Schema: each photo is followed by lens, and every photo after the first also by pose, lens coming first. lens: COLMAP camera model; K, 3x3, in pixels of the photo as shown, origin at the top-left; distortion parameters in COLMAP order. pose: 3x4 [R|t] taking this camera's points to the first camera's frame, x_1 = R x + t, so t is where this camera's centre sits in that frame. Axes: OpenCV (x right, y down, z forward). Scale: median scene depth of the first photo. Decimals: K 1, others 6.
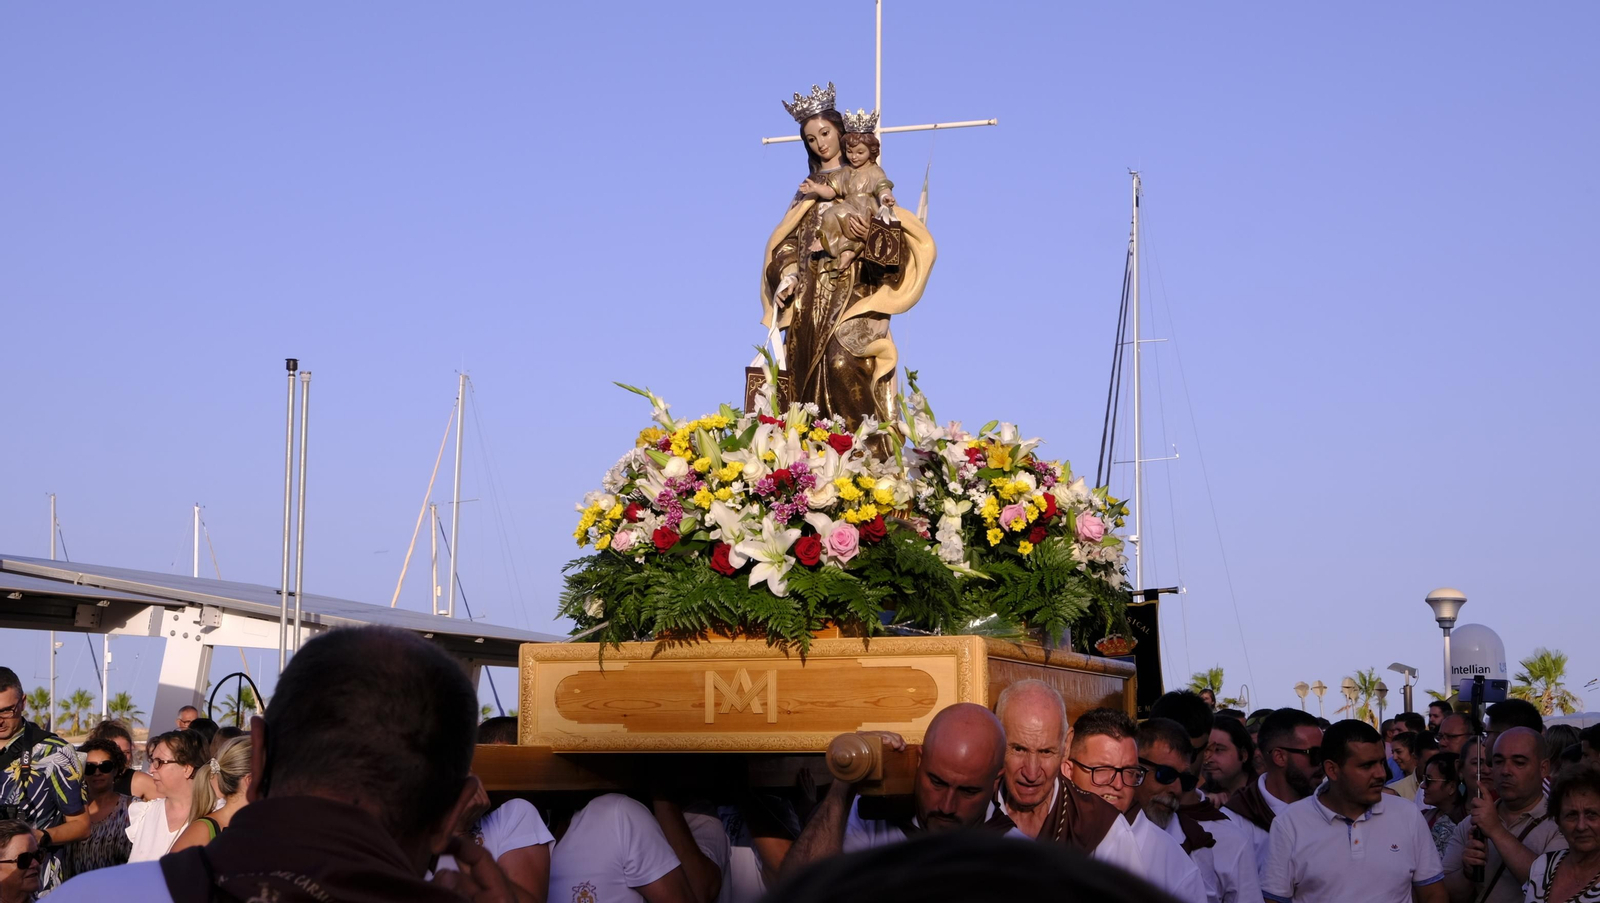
lens RADIAL K [[2892.0, 0, 796.2], [0, 2892.0, 455.9], [0, 0, 1]] dist [0.026153, 0.000000]
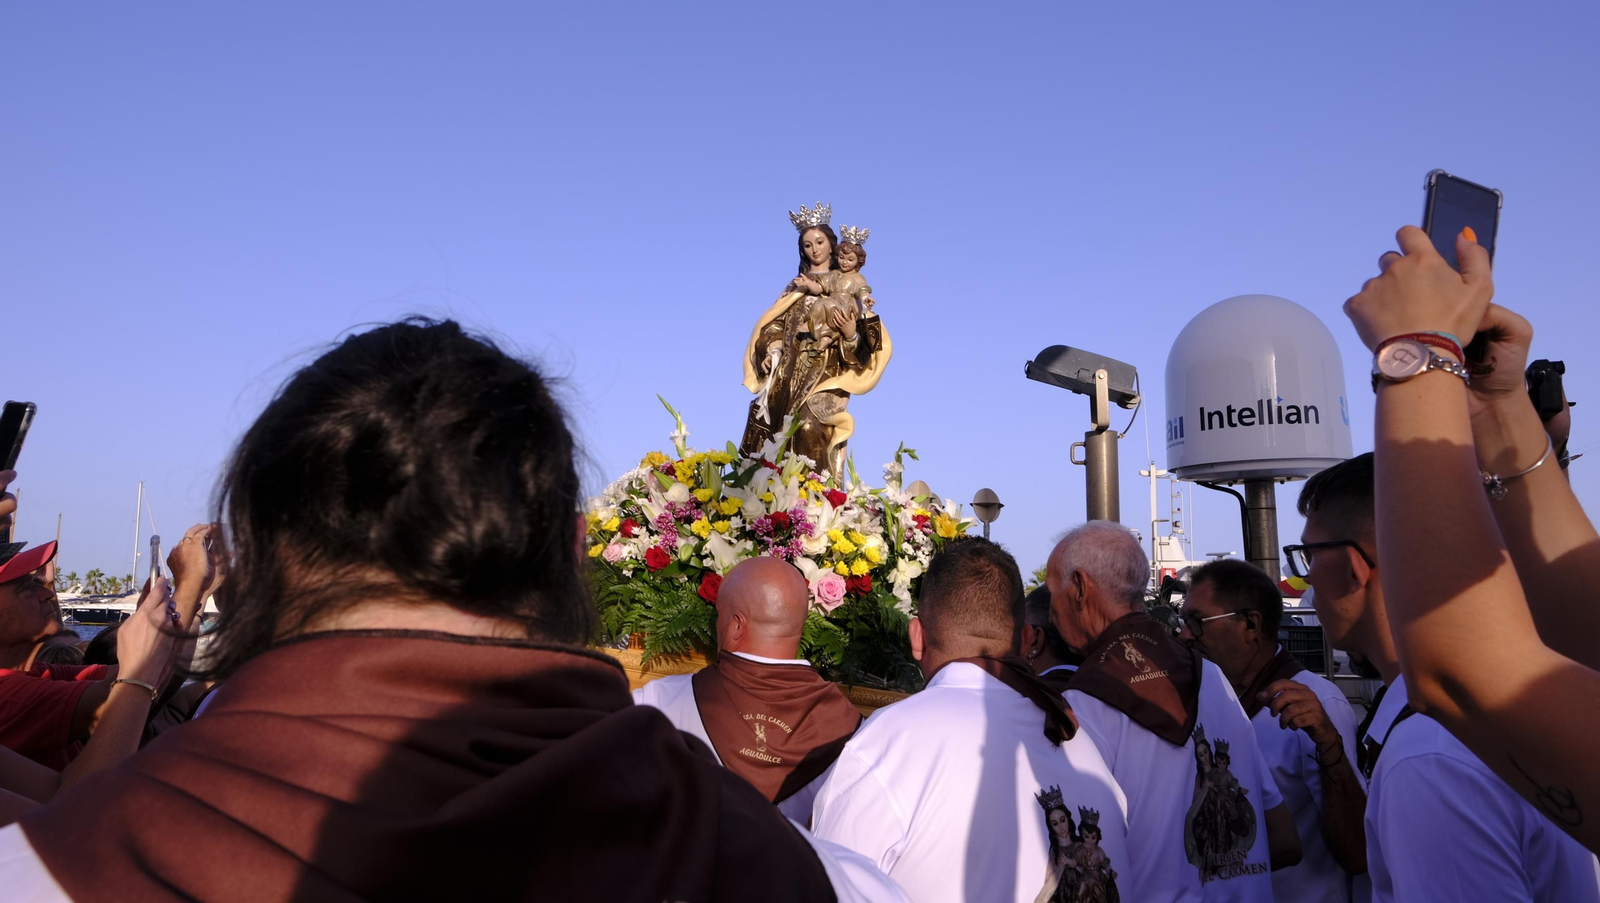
lens RADIAL K [[1159.8, 0, 796.8], [0, 1159.8, 440.0], [0, 0, 1]] dist [0.039310, 0.000543]
pose [[0.975120, 0.169573, 0.142780, -0.062527], [-0.163703, 0.985139, -0.051992, -0.000349], [-0.149474, 0.027325, 0.988388, 0.564195]]
